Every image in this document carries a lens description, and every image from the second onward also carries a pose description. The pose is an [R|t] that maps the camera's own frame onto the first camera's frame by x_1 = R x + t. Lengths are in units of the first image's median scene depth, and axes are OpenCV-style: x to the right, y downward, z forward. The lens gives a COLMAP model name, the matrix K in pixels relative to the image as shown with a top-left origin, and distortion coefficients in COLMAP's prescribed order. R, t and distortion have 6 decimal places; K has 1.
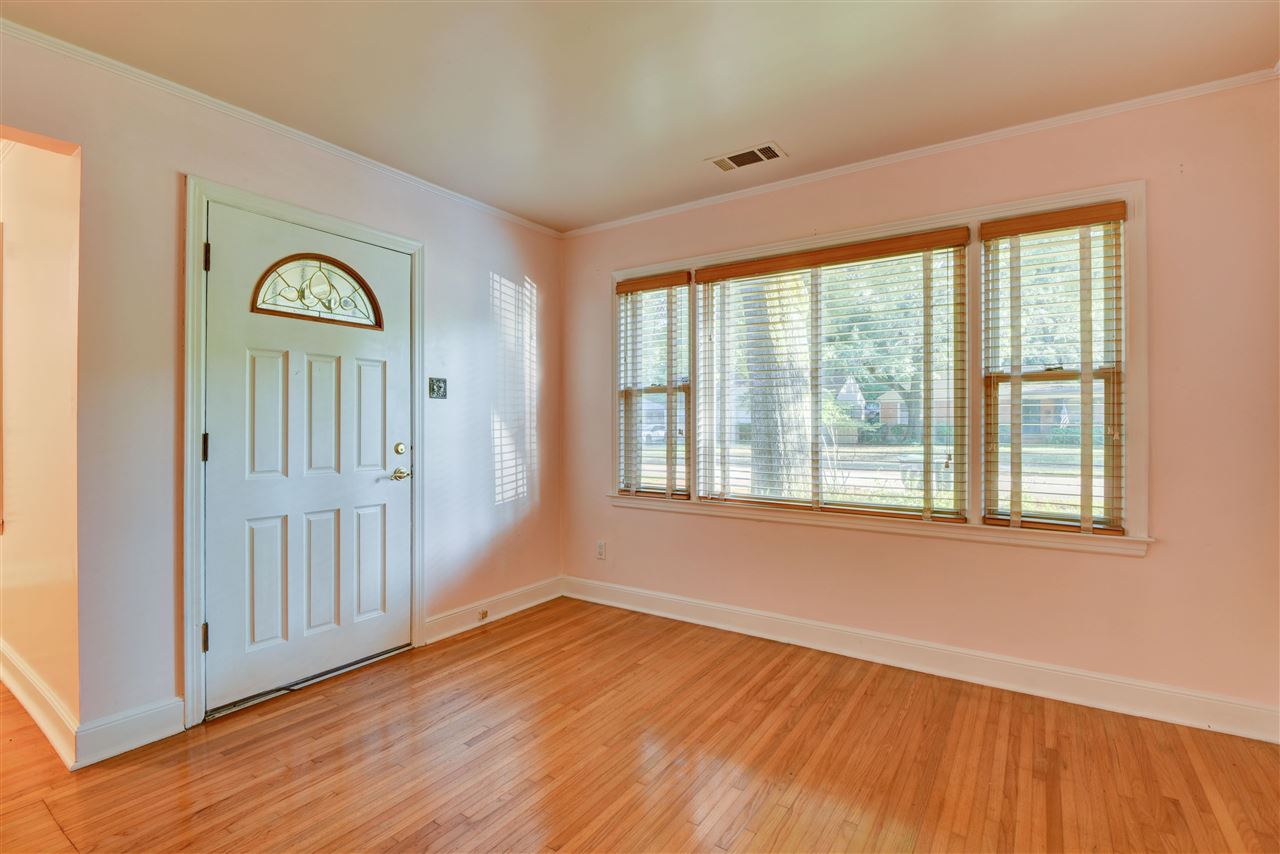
lens RADIAL K [[606.0, 0, 640.0], [0, 606.0, 427.0], [0, 0, 1]] dist [-0.001099, -0.017200]
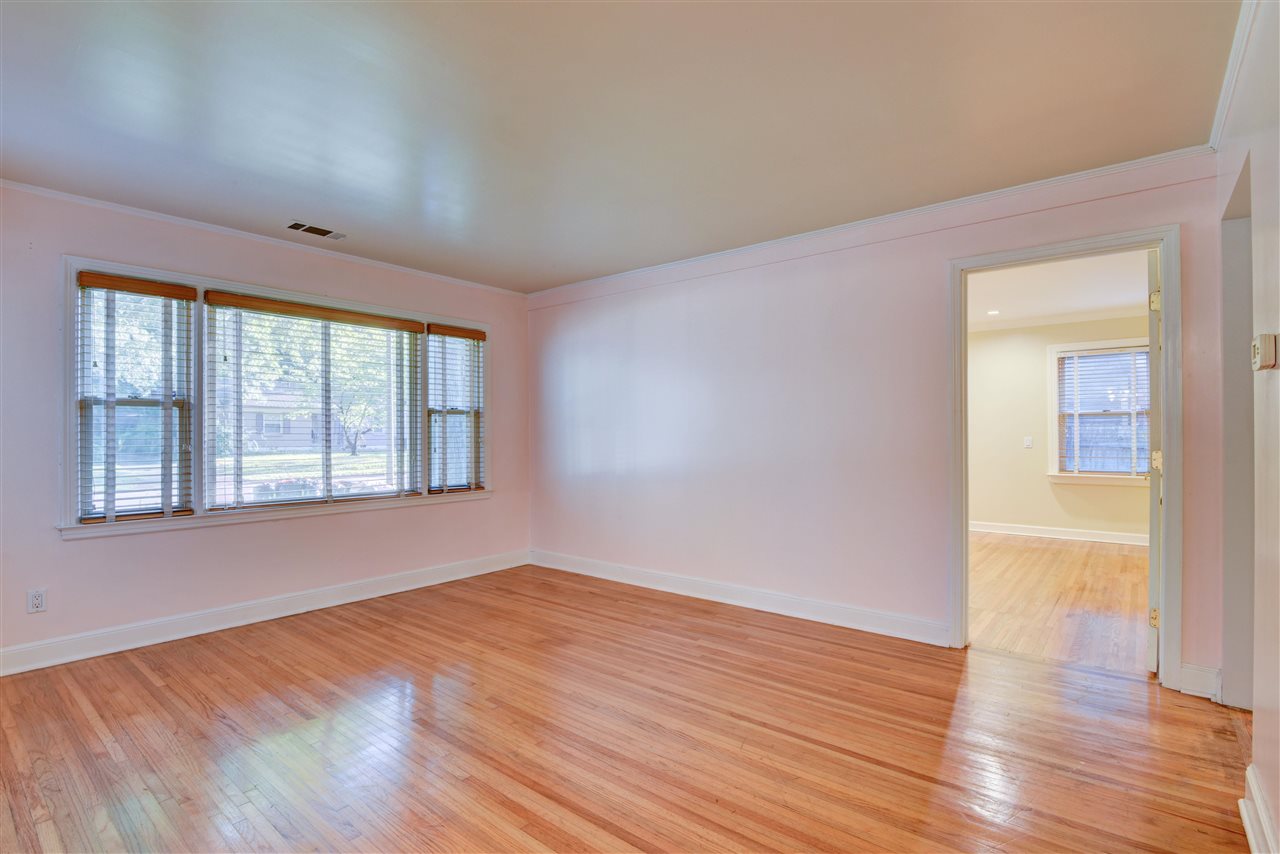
lens RADIAL K [[606.0, 0, 640.0], [0, 606.0, 427.0], [0, 0, 1]] dist [-0.001099, -0.017200]
pose [[0.092243, 0.012724, 0.995655, -1.090460], [0.011835, 0.999834, -0.013874, -0.003106], [-0.995666, 0.013064, 0.092077, 0.213714]]
